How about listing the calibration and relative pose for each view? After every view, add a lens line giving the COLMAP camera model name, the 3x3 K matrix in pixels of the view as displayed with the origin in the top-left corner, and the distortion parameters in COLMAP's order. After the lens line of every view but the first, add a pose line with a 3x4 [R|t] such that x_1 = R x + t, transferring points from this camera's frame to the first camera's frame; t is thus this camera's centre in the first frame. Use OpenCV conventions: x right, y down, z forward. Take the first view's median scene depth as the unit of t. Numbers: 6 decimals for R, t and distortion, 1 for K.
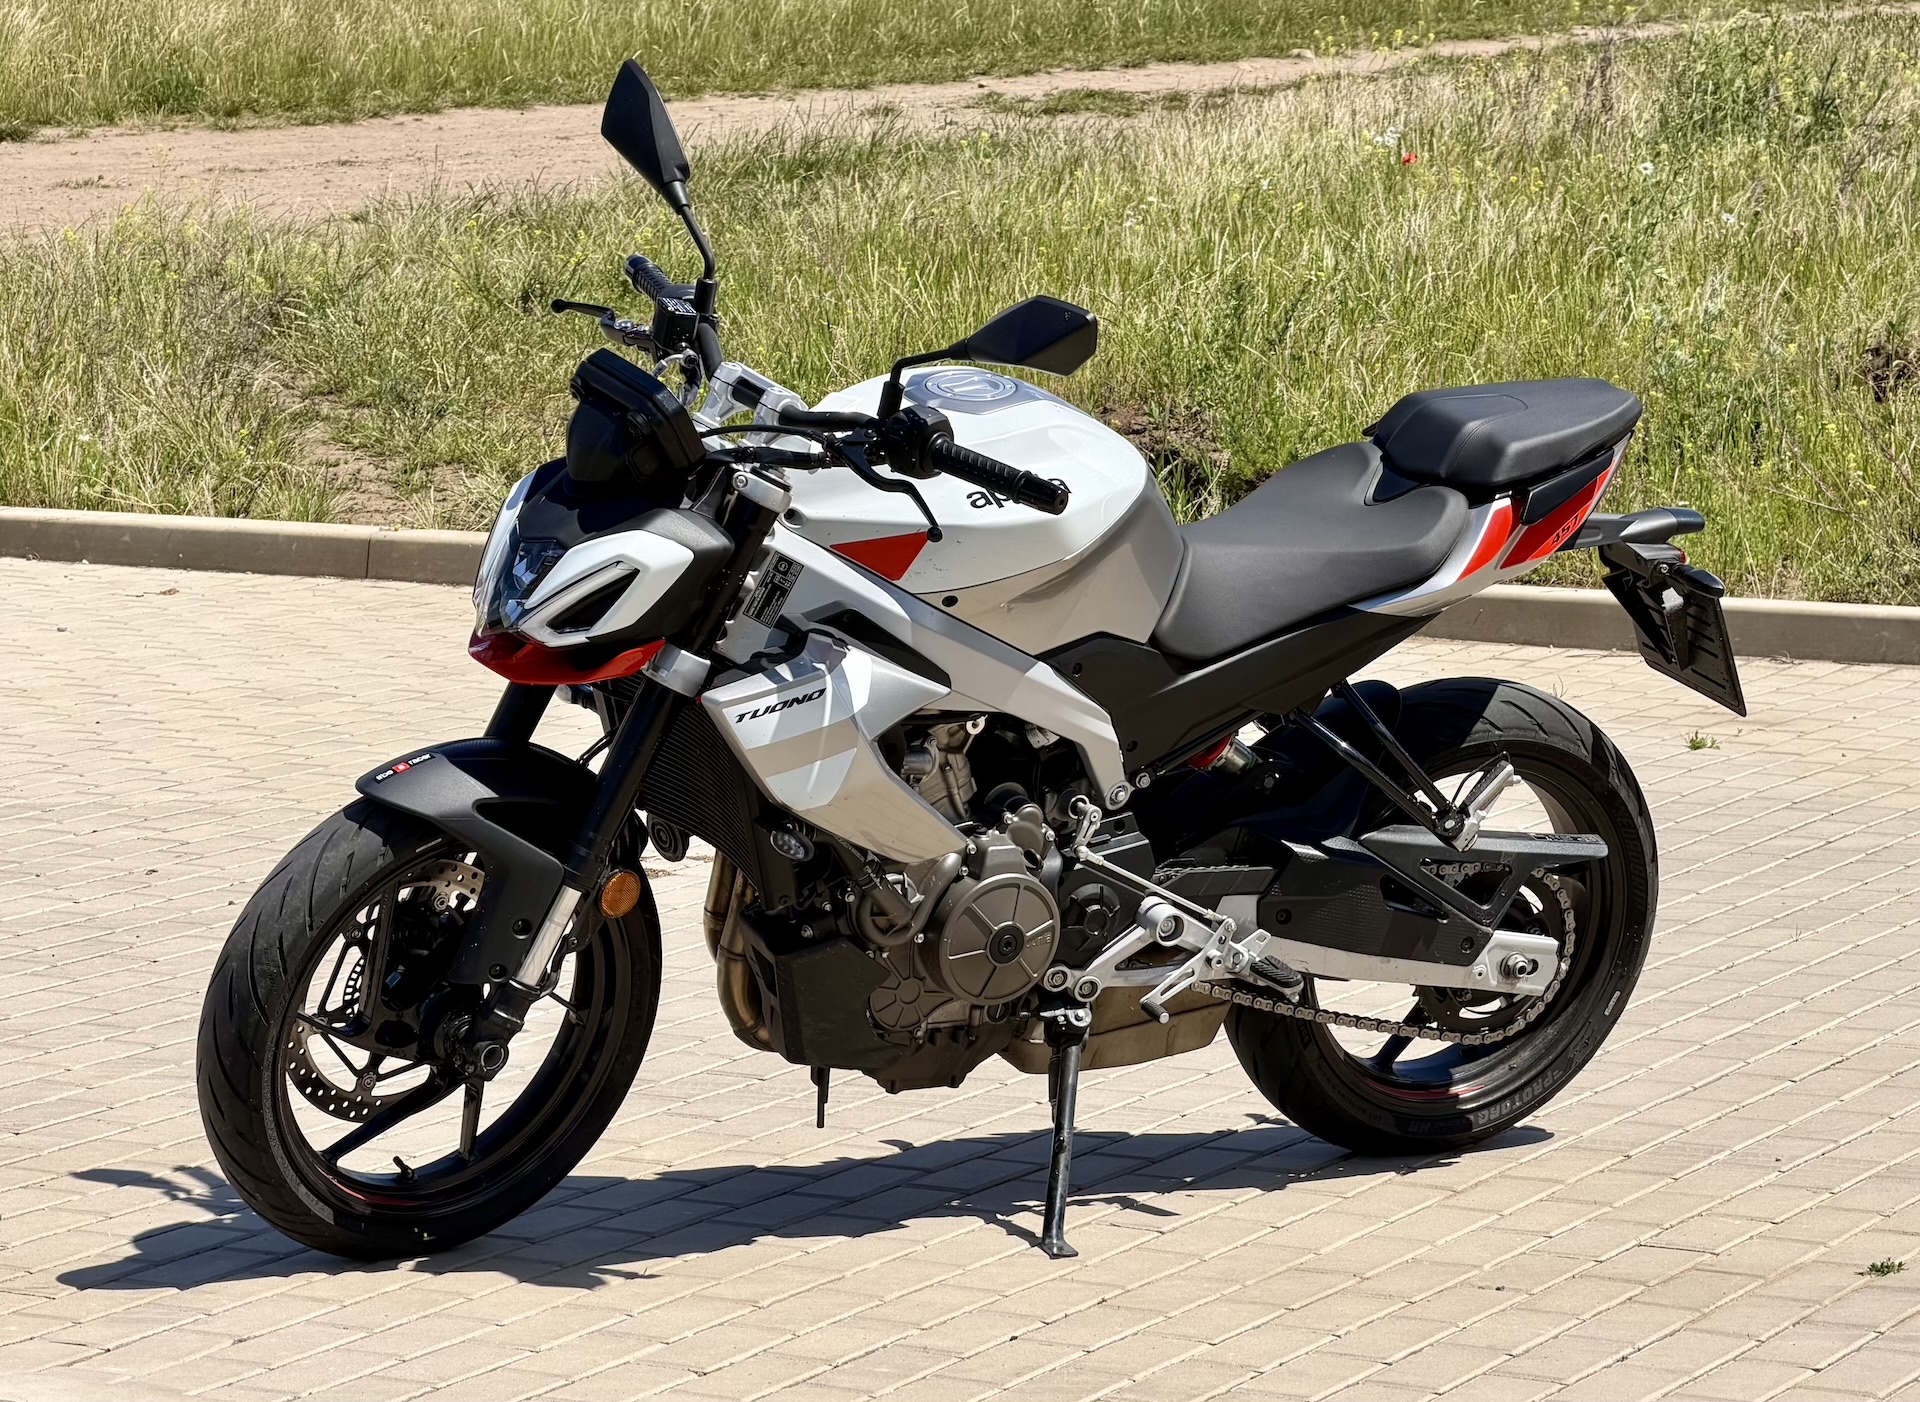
lens RADIAL K [[6376.8, 0, 1008.0], [0, 6376.8, 636.4], [0, 0, 1]] dist [0.247501, 0.000000]
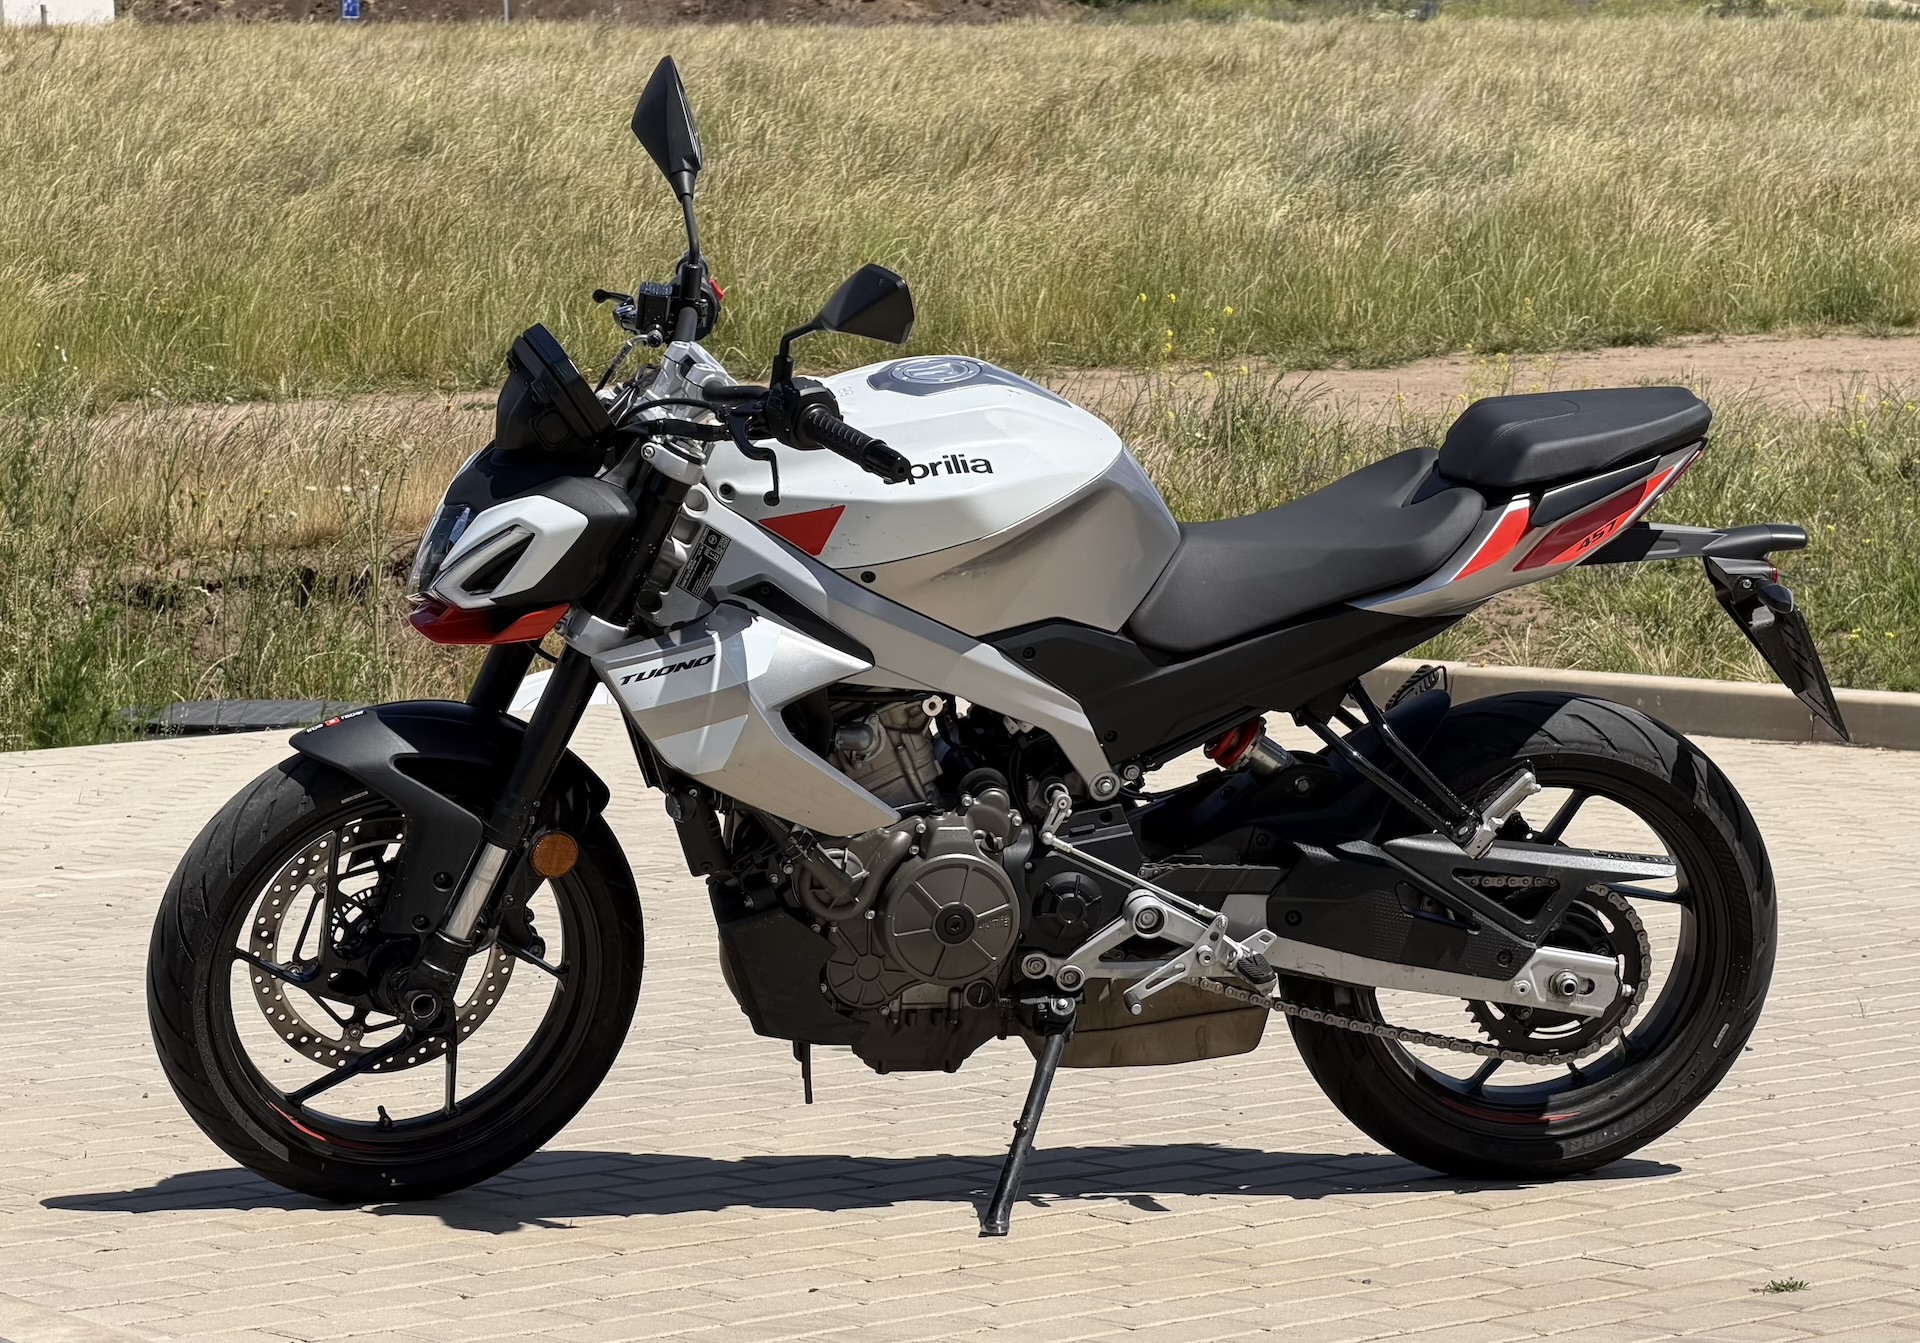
lens RADIAL K [[6488.4, 0, 954.2], [0, 6488.4, 679.8], [0, 0, 1]] dist [0.166436, 0.000000]
pose [[0.949244, 0.023365, -0.313672, 0.316615], [-0.033977, 0.999019, -0.028406, 0.038314], [0.312701, 0.037622, 0.949106, 0.025368]]
